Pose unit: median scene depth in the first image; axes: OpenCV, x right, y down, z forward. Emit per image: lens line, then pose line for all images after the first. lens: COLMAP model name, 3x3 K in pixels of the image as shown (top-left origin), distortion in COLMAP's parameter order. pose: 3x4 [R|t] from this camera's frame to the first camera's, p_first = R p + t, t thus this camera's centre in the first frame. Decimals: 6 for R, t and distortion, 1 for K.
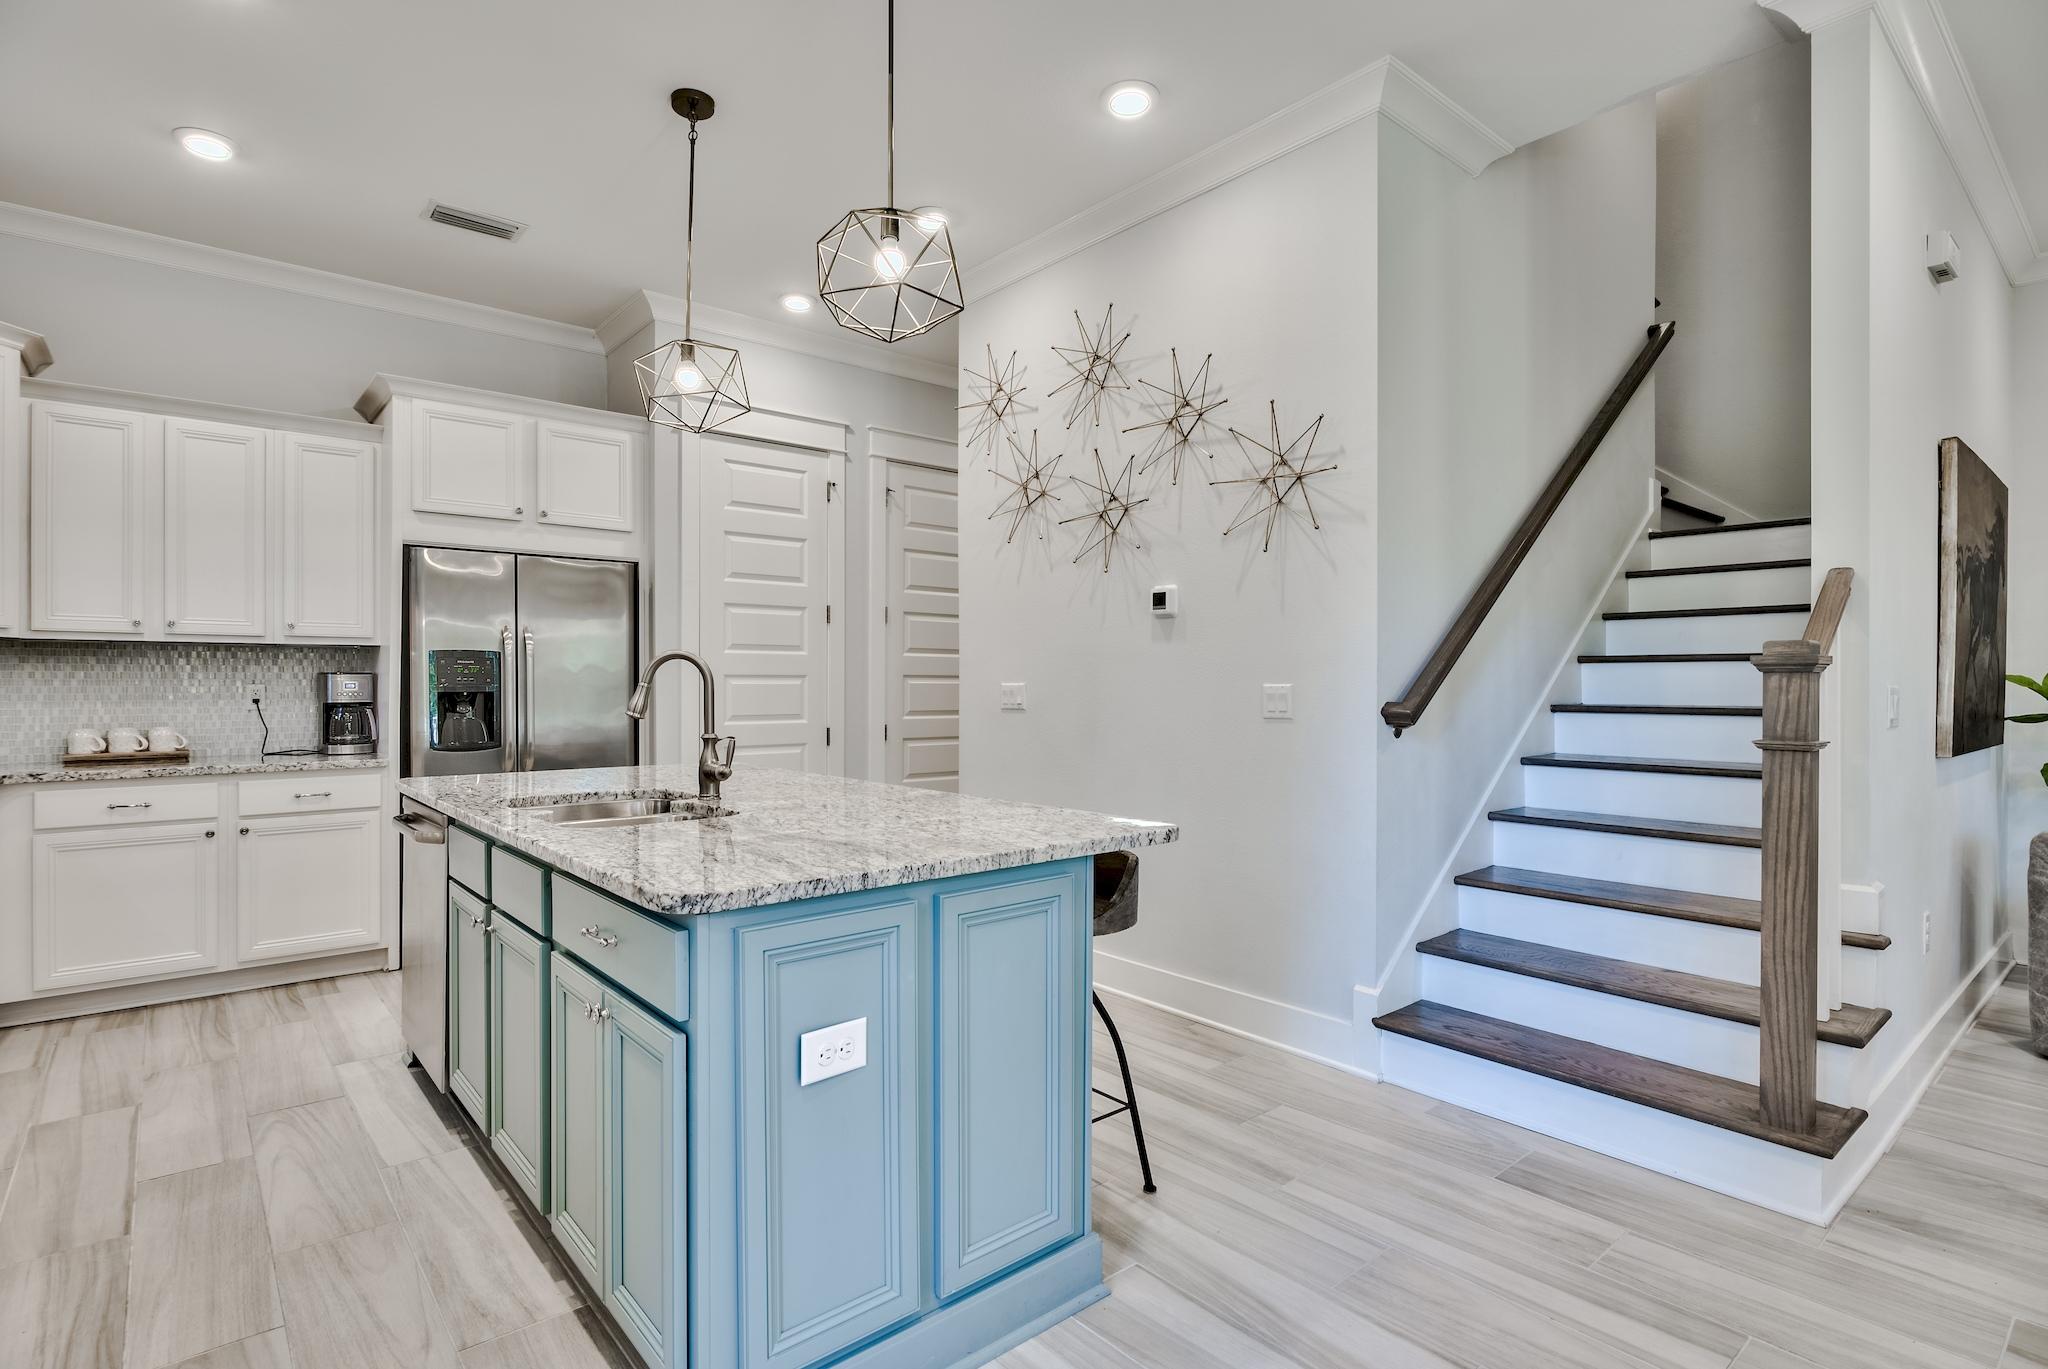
lens RADIAL K [[1009.1, 0, 1032.1], [0, 1009.1, 686.2], [0, 0, 1]] dist [-0.004715, 0.000285]
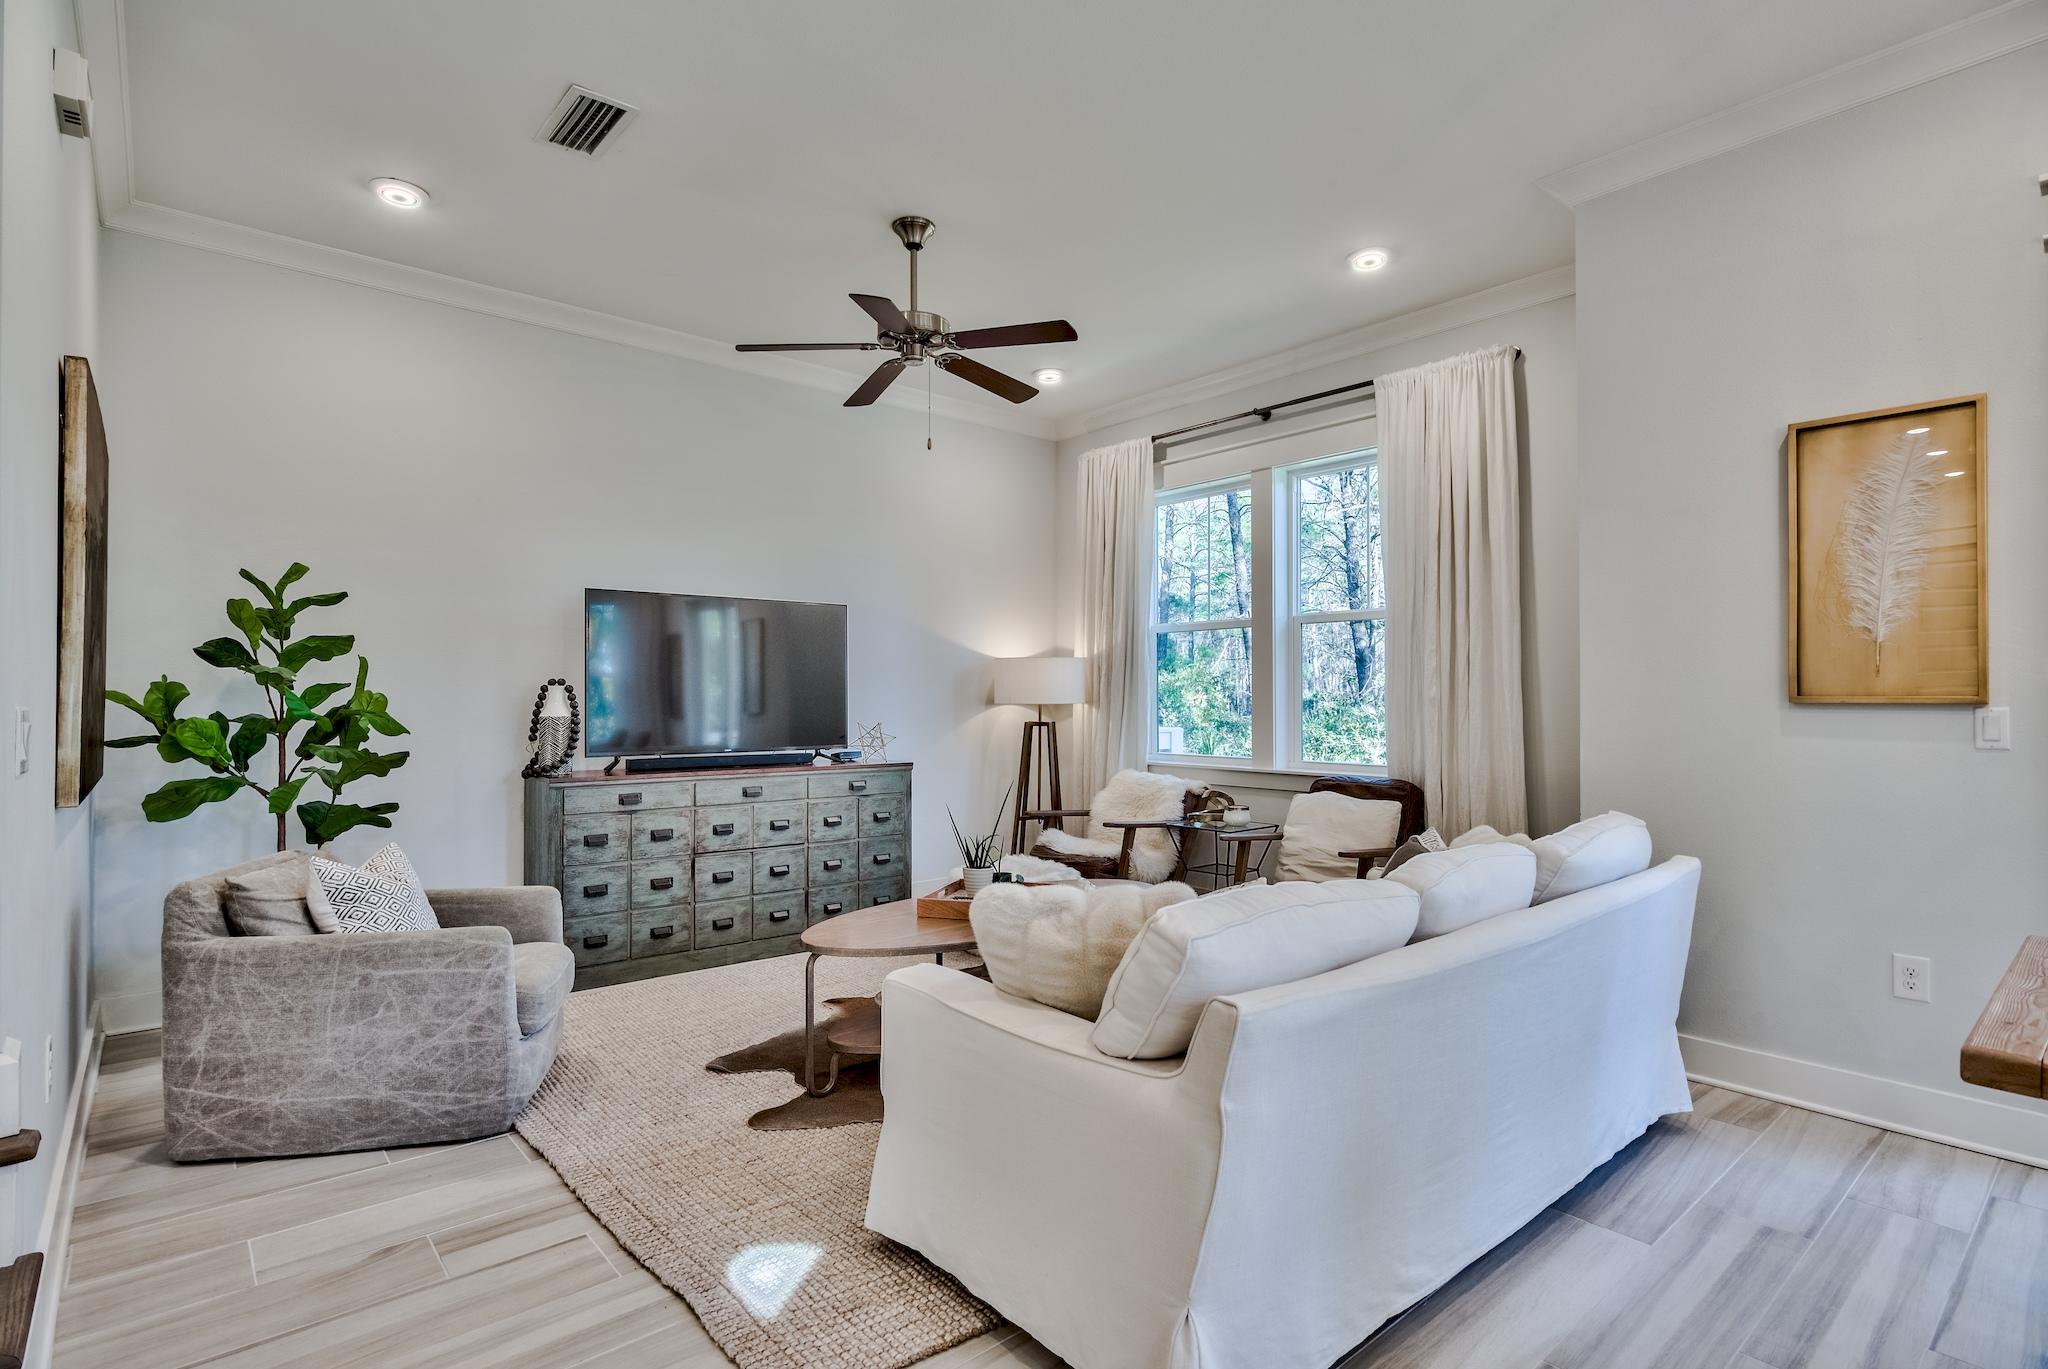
lens RADIAL K [[1009.1, 0, 1001.2], [0, 1009.1, 693.3], [0, 0, 1]] dist [-0.004715, 0.000285]
pose [[0.008773, 0.003593, 0.999955, 0.178819], [0.006132, 0.999975, -0.003646, -0.001826], [-0.999943, 0.006164, 0.008751, 0.293774]]
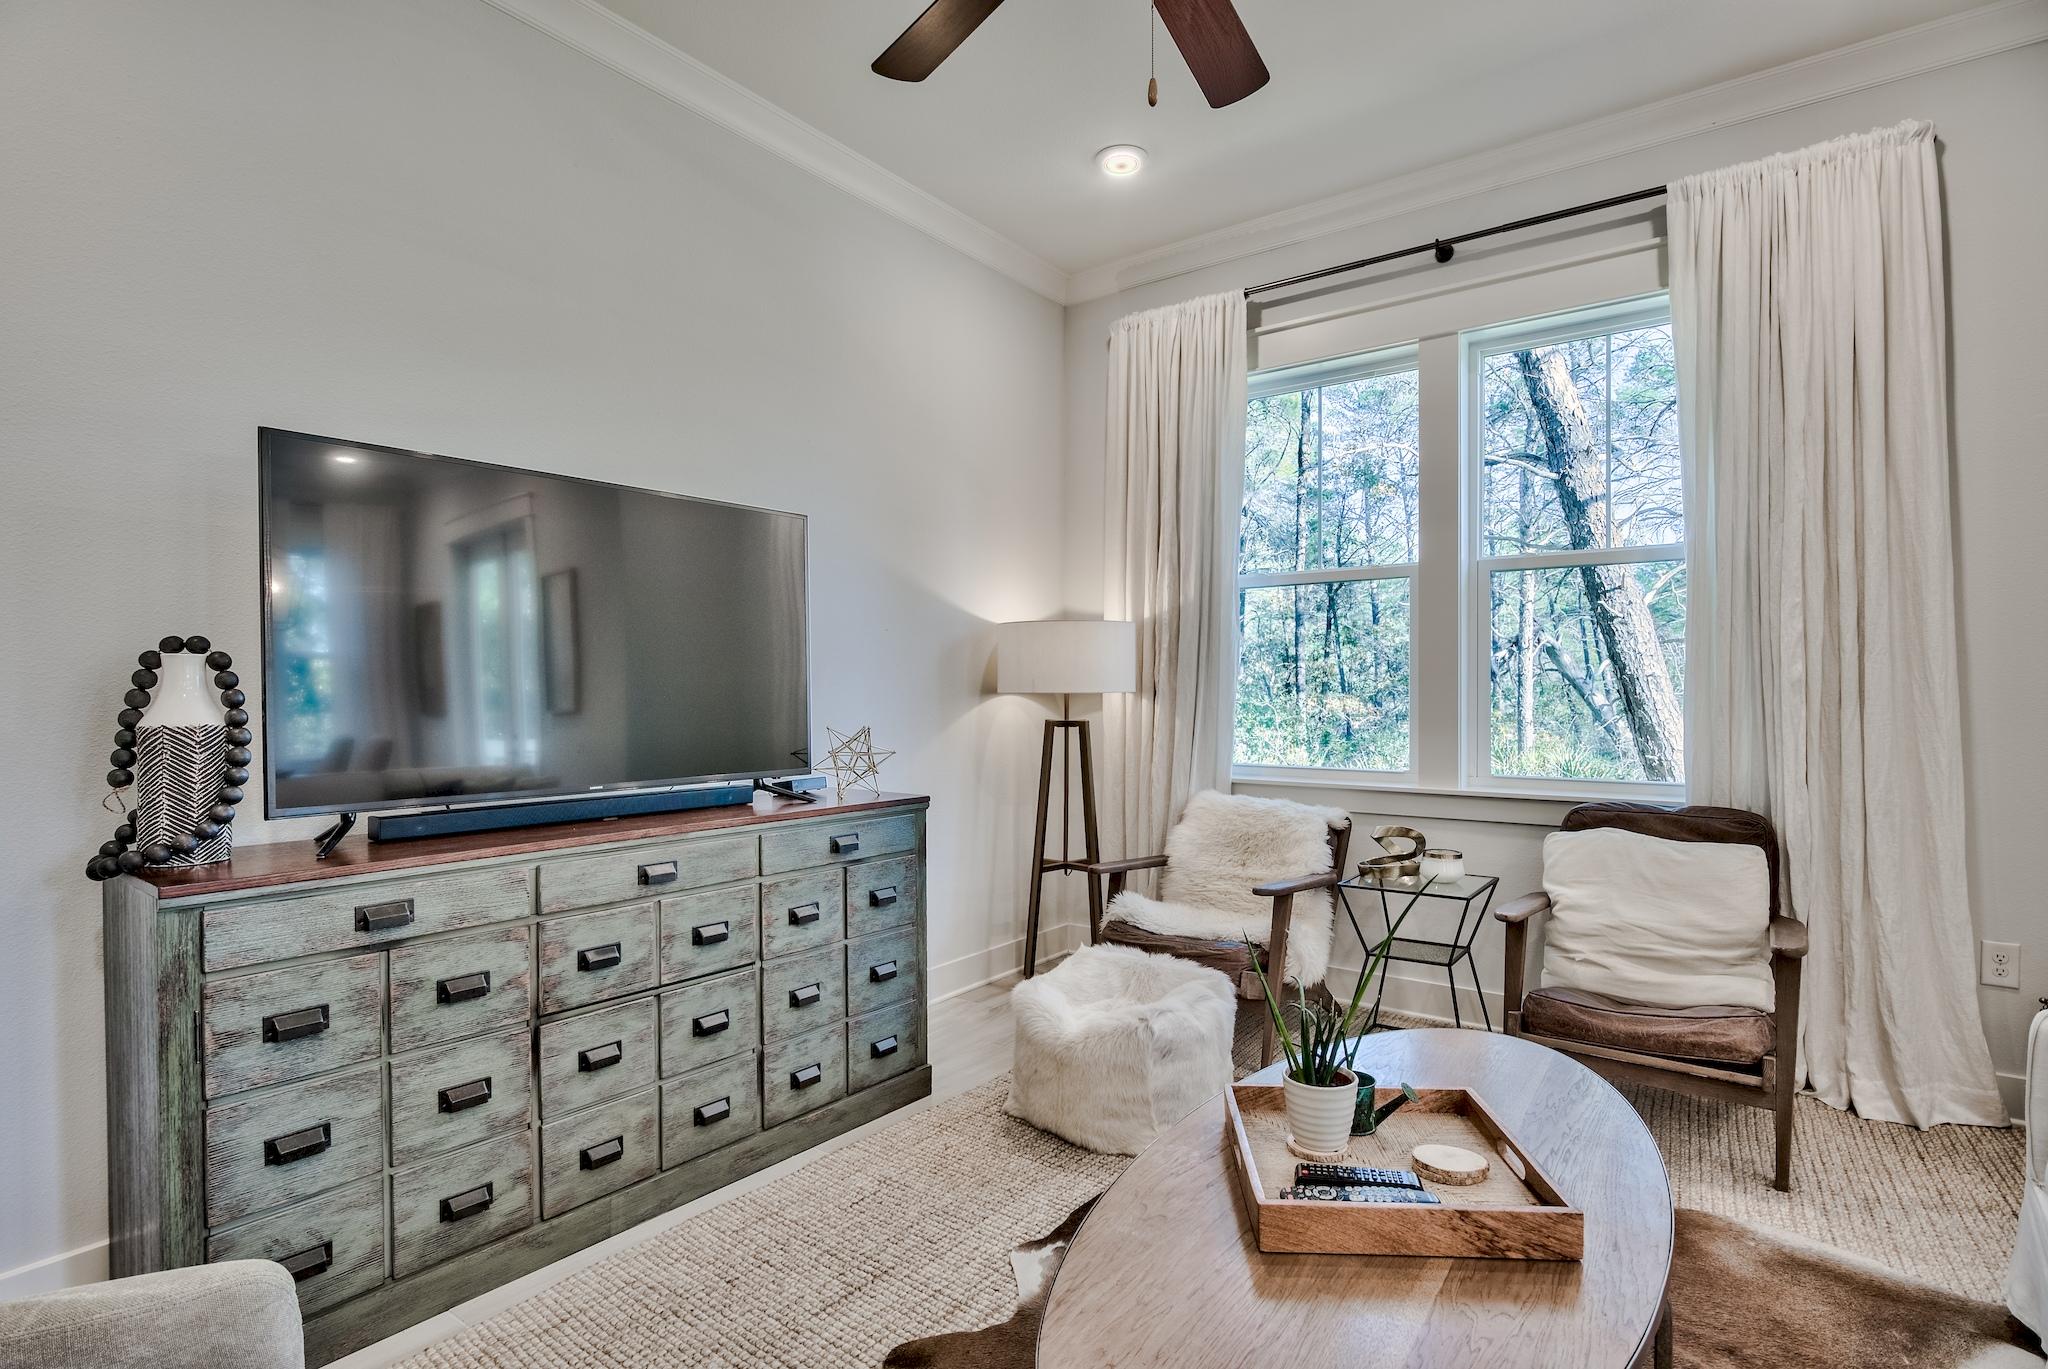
lens RADIAL K [[1009.1, 0, 1017.7], [0, 1009.1, 715.8], [0, 0, 1]] dist [-0.004715, 0.000285]
pose [[-0.201928, -0.034456, 0.978794, 0.785625], [0.003324, 0.999351, 0.035865, -0.004067], [-0.979395, 0.010496, -0.201682, 0.522583]]
